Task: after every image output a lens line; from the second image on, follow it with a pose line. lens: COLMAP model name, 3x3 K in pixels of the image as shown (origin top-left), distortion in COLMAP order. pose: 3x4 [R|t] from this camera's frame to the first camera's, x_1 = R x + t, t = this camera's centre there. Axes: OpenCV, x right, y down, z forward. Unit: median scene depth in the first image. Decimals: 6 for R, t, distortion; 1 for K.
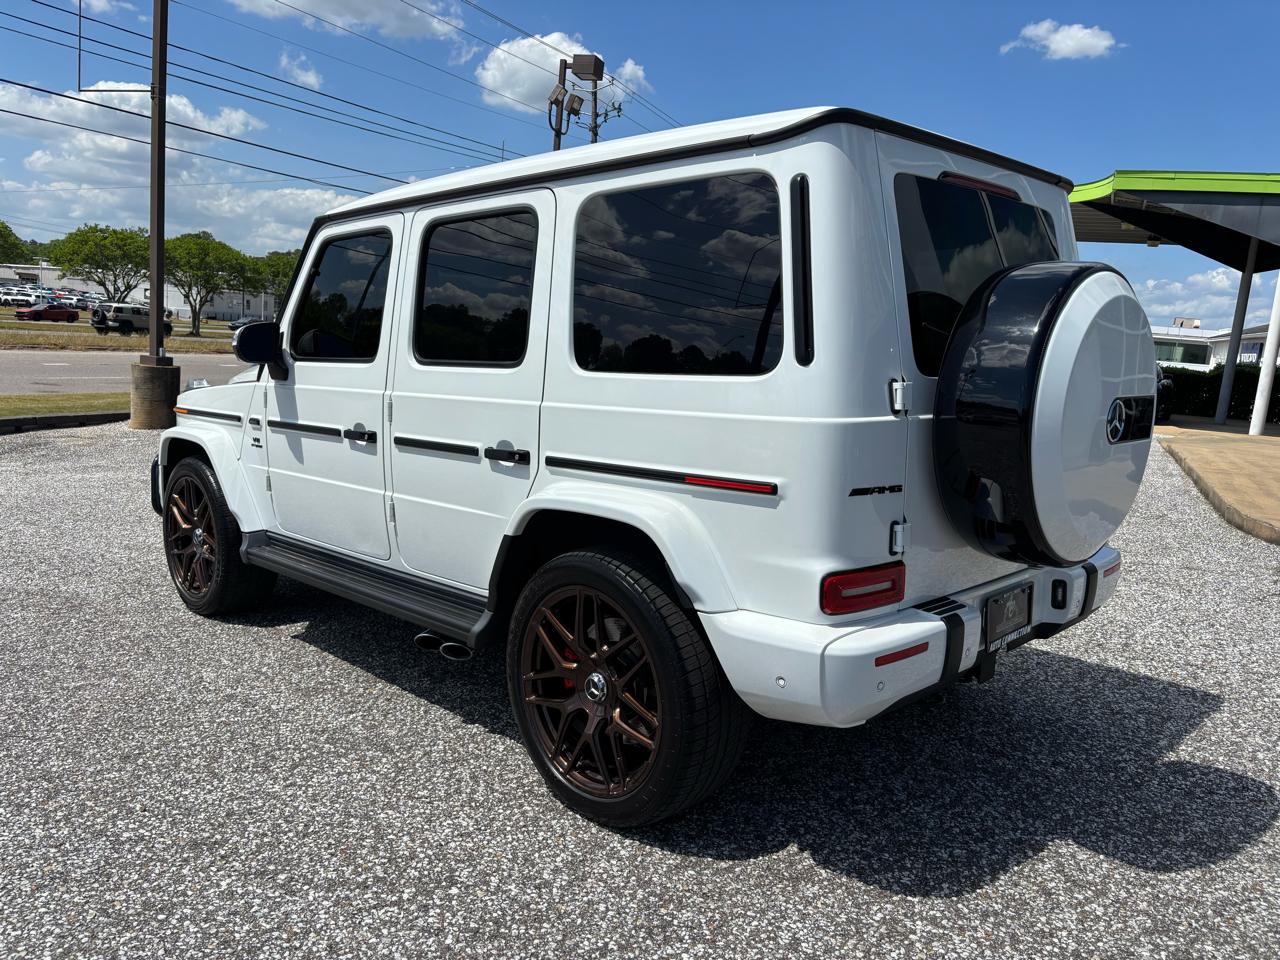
lens RADIAL K [[967.5, 0, 644.8], [0, 967.5, 480.4], [0, 0, 1]] dist [0.054403, -0.069000]
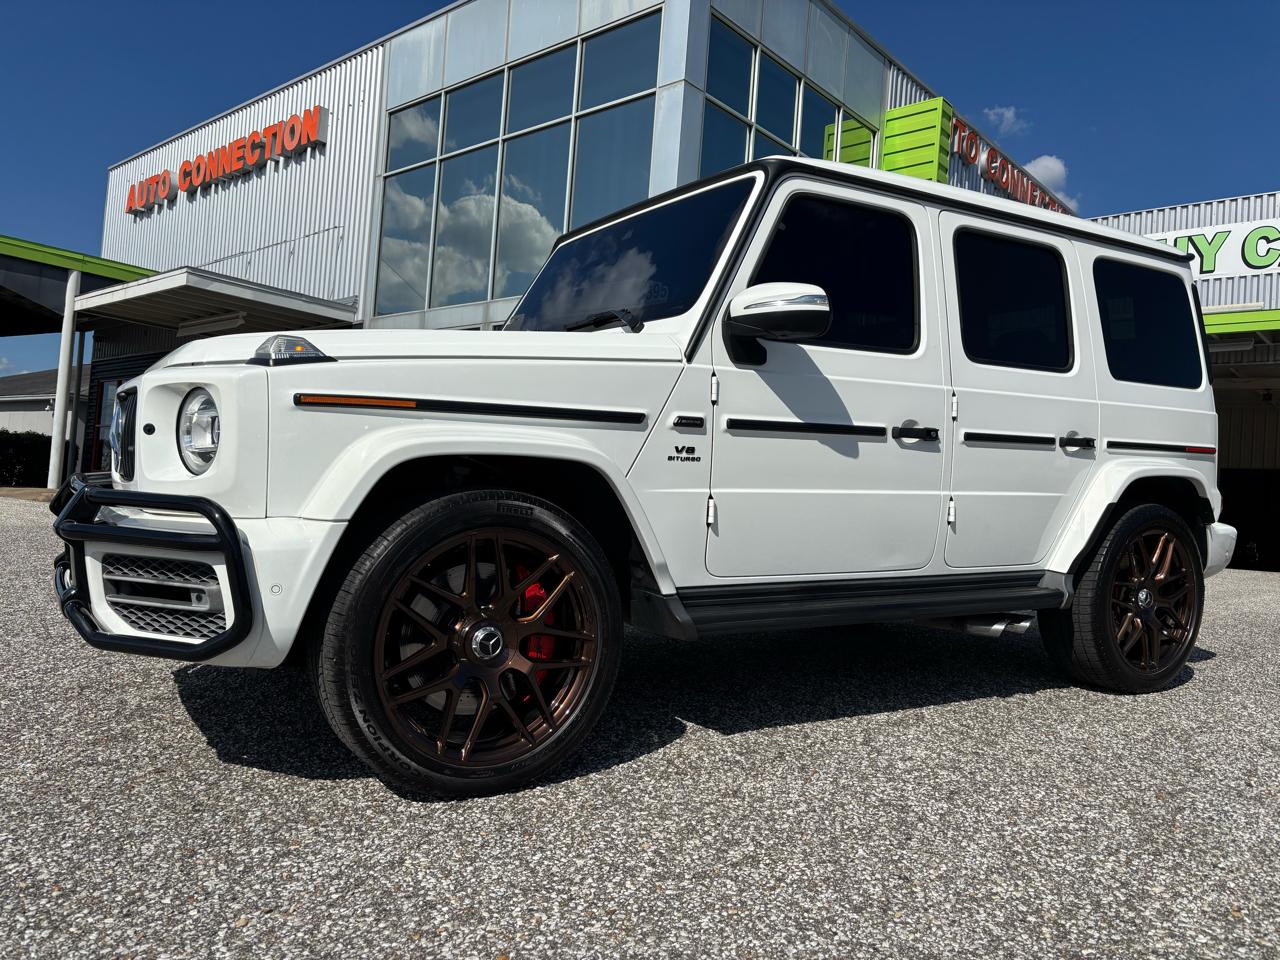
lens RADIAL K [[967.5, 0, 644.8], [0, 967.5, 480.4], [0, 0, 1]] dist [0.054403, -0.069000]
pose [[0.225859, -0.022733, 0.973895, -1.290988], [0.101603, 0.994825, -0.000341, -0.029396], [-0.968847, 0.099028, 0.226999, 1.095157]]
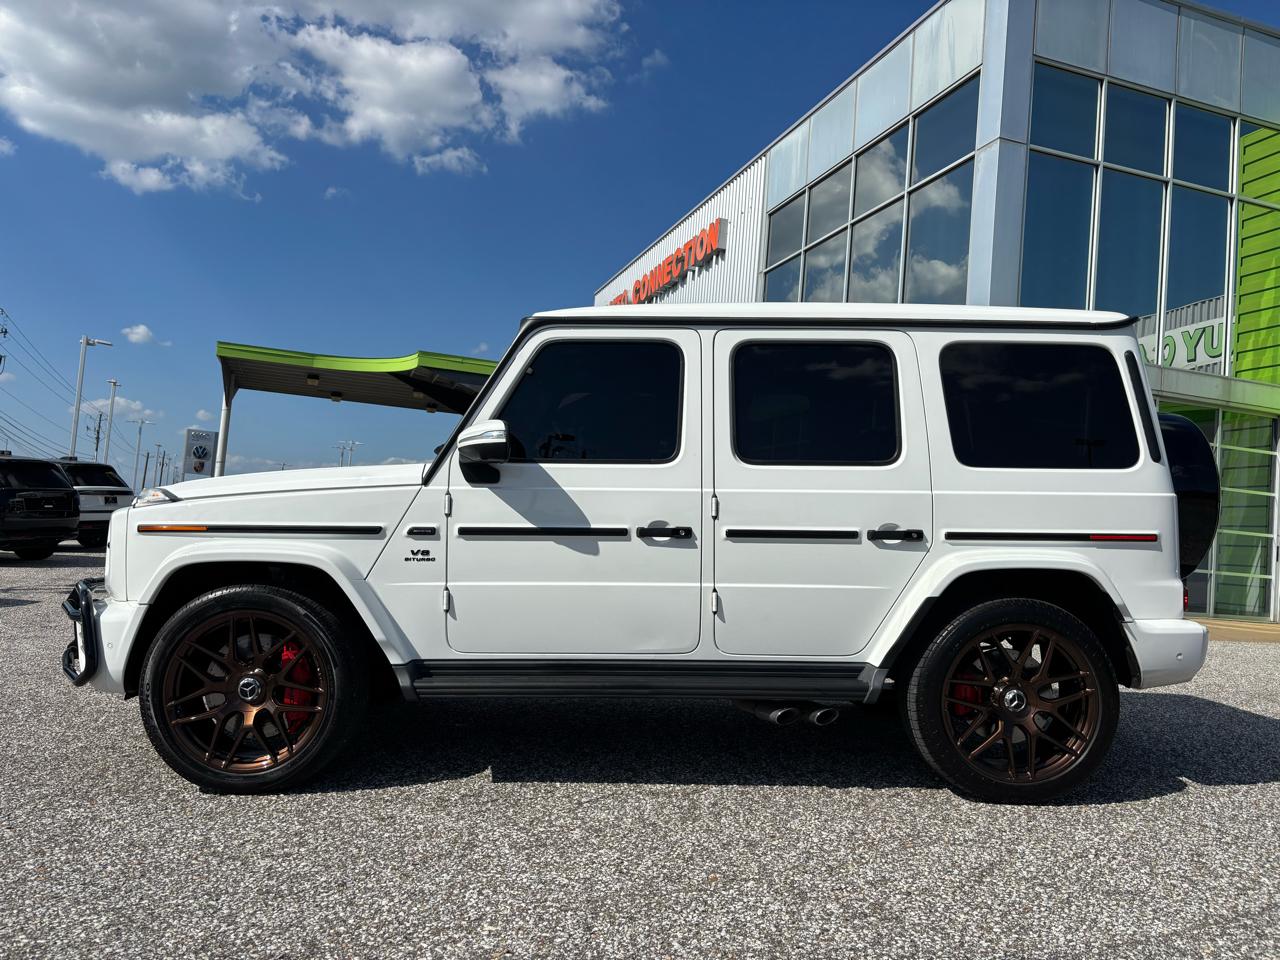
lens RADIAL K [[946.1, 0, 613.8], [0, 946.1, 480.3], [0, 0, 1]] dist [0.064954, -0.073828]
pose [[0.687850, 0.022562, 0.725502, -1.108319], [0.093508, 0.988434, -0.119393, 0.014314], [-0.719804, 0.149965, 0.677785, 0.370910]]
